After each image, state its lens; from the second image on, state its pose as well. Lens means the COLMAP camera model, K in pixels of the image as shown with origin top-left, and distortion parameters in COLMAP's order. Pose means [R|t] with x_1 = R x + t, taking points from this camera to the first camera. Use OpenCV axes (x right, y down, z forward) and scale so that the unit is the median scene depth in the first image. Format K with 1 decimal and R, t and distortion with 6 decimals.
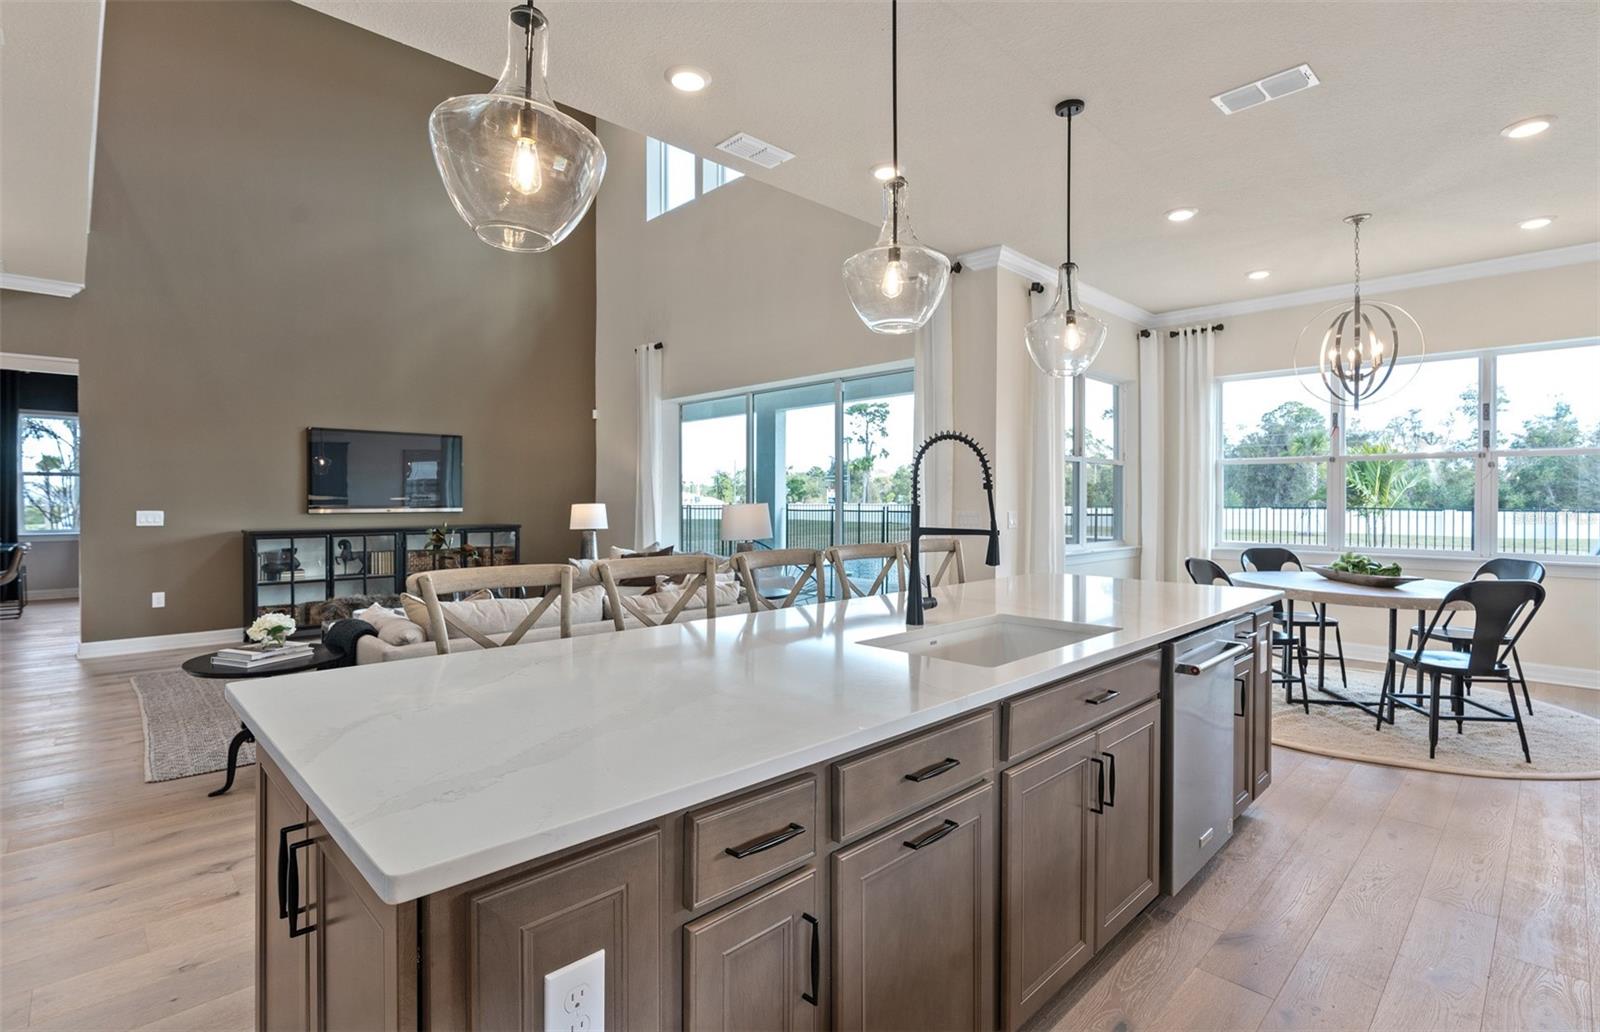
lens RADIAL K [[745.2, 0, 803.3], [0, 745.2, 506.4], [0, 0, 1]] dist [-0.006108, -0.000226]
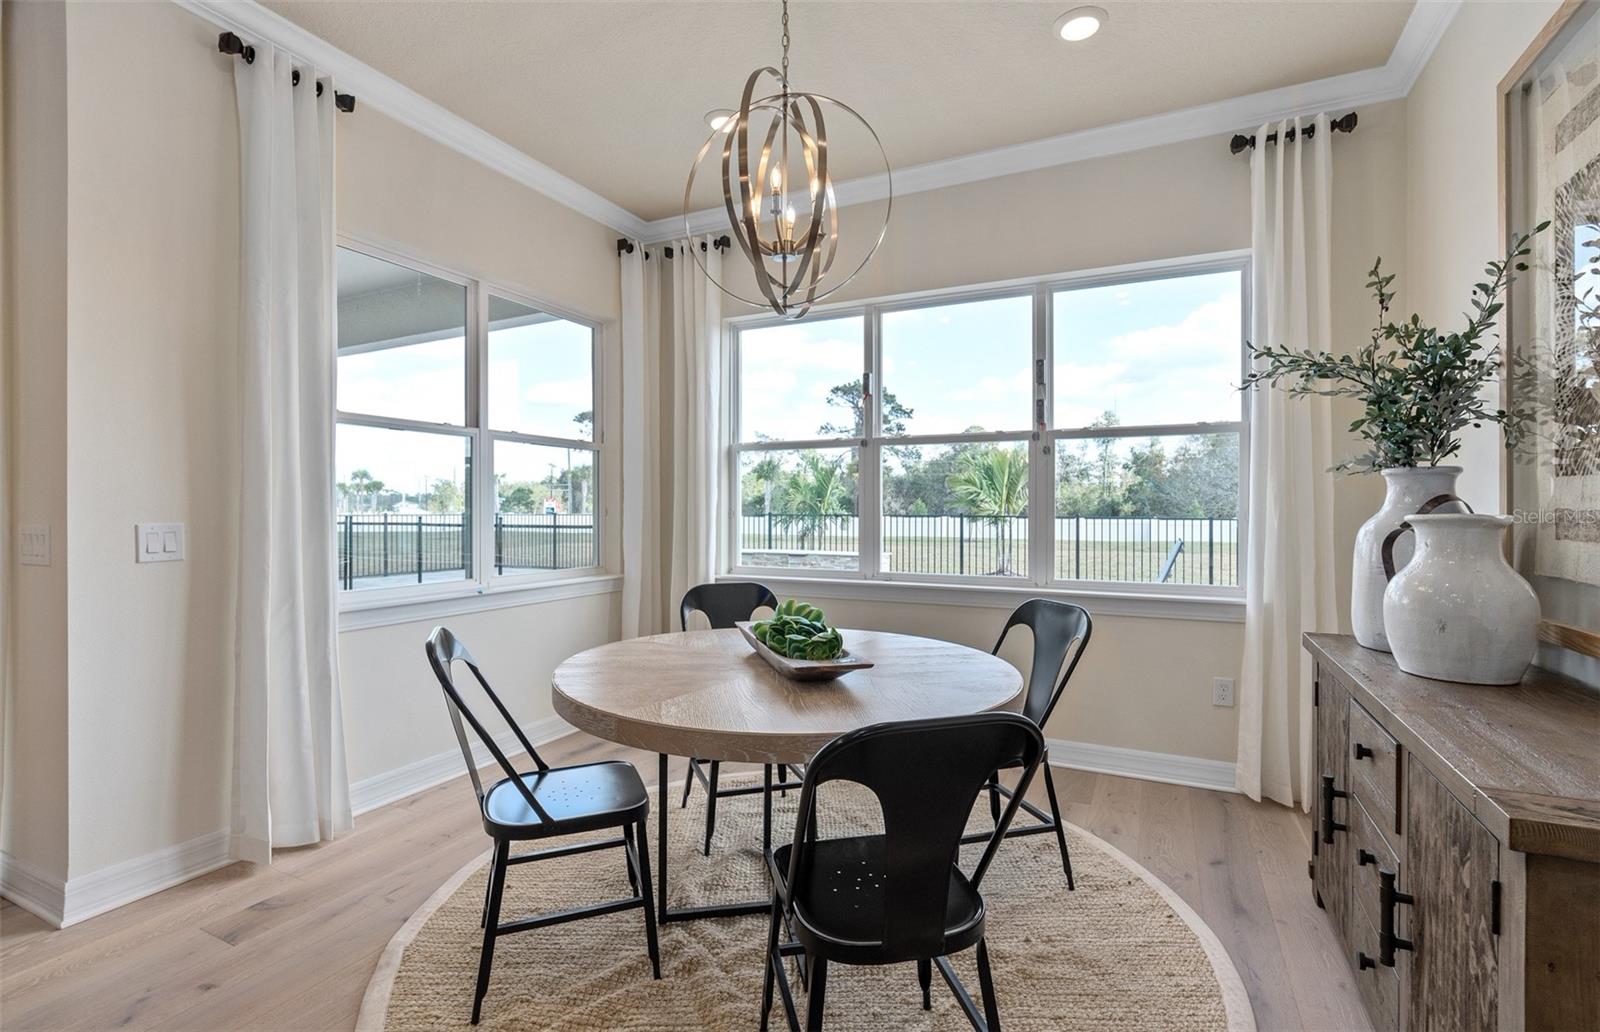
lens RADIAL K [[726.1, 0, 807.9], [0, 726.1, 506.9], [0, 0, 1]] dist [-0.004530, 0.000705]
pose [[0.939394, 0.001326, 0.342837, 0.221593], [0.003317, 0.999911, -0.012957, 0.002009], [-0.342824, 0.013309, 0.939306, 0.200512]]
